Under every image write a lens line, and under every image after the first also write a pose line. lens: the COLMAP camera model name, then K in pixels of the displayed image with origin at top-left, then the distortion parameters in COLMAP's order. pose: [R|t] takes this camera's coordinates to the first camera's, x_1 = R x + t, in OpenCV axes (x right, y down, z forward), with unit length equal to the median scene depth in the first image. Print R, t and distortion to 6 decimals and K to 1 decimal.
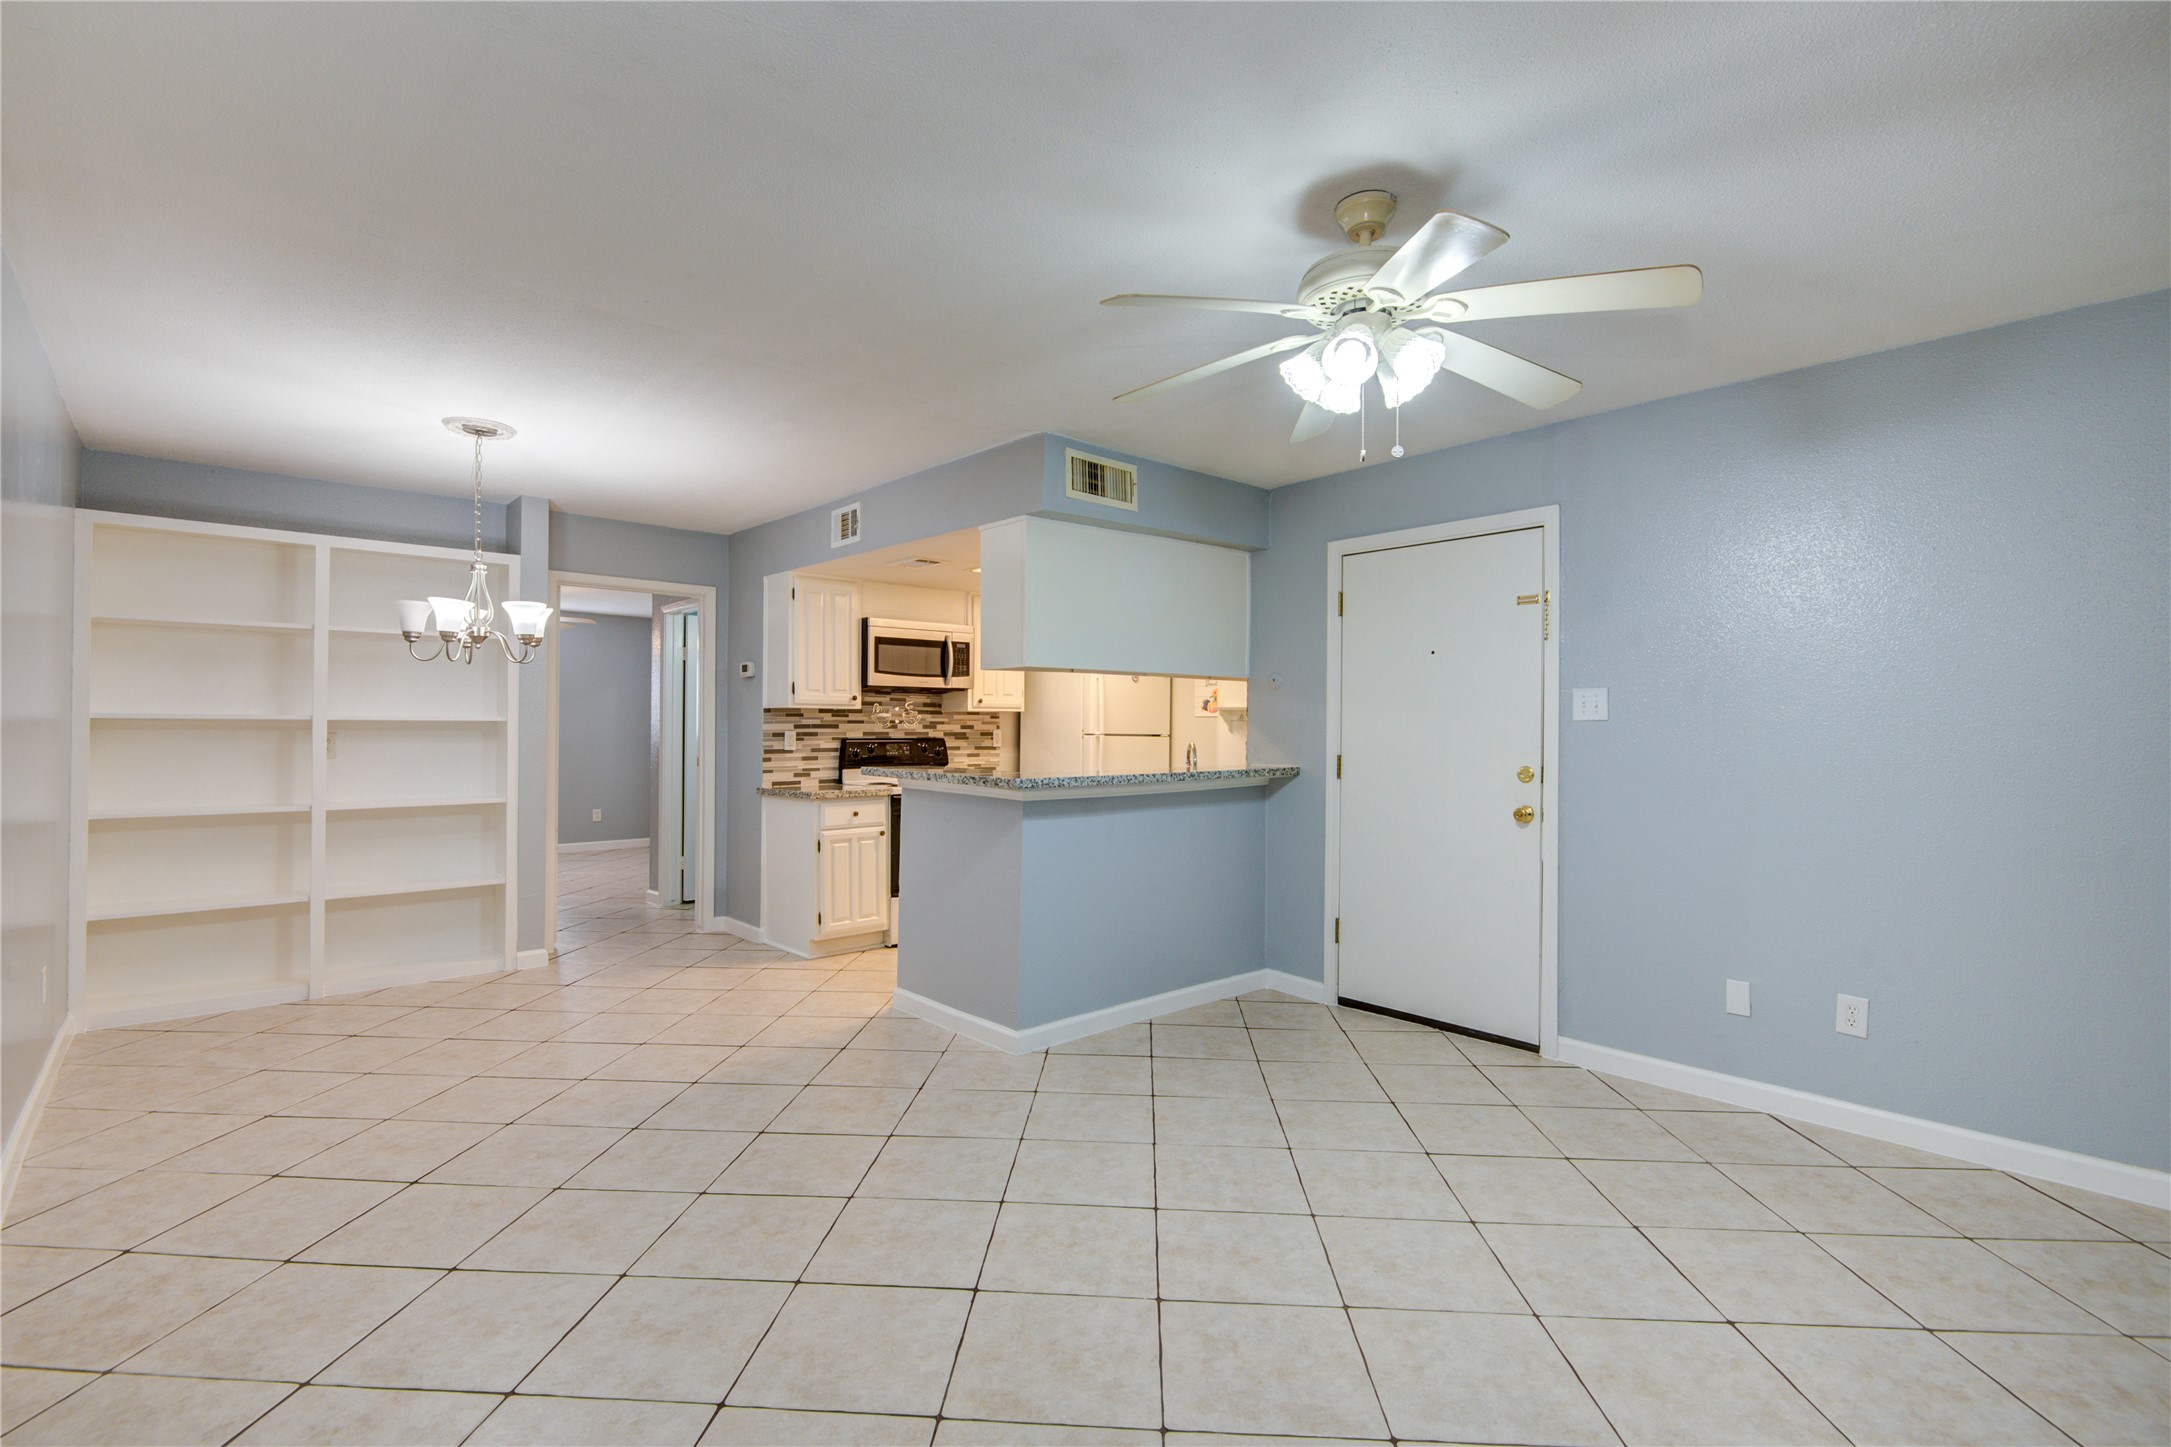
lens RADIAL K [[981.4, 0, 1074.7], [0, 981.4, 724.1], [0, 0, 1]] dist [0.027749, -0.016875]
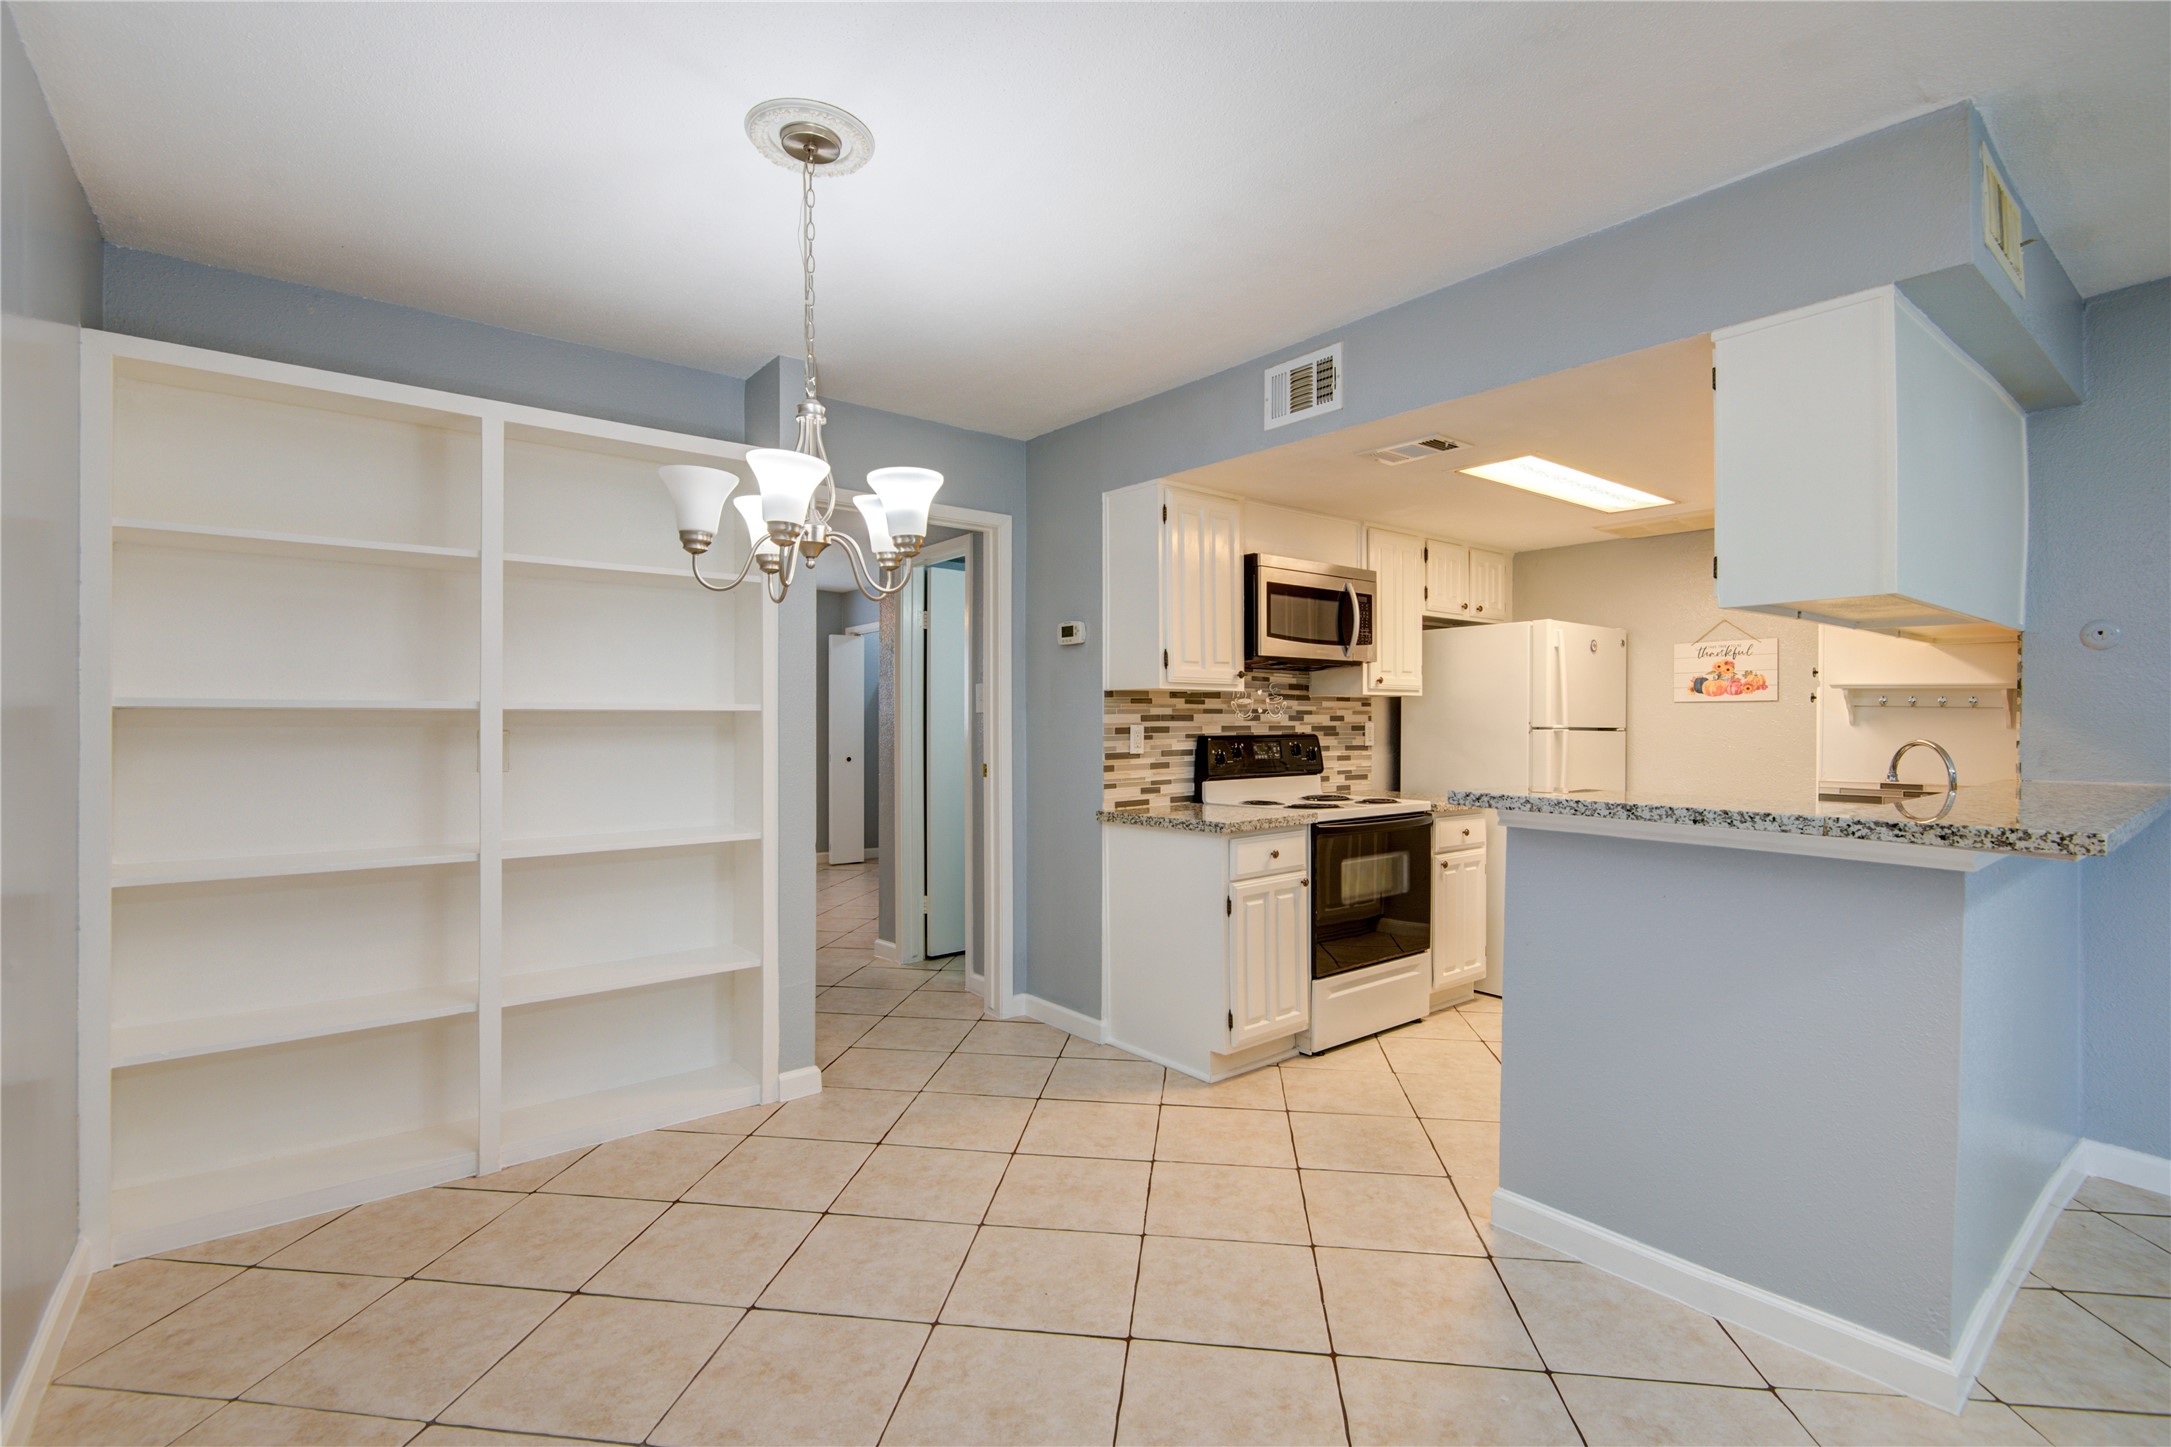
lens RADIAL K [[977.8, 0, 1085.5], [0, 977.8, 723.5], [0, 0, 1]] dist [0.010545, -0.008551]
pose [[0.998732, -0.003568, -0.050213, -0.293612], [0.003940, 0.999966, 0.007307, 0.001025], [0.050186, -0.007496, 0.998712, 0.335465]]
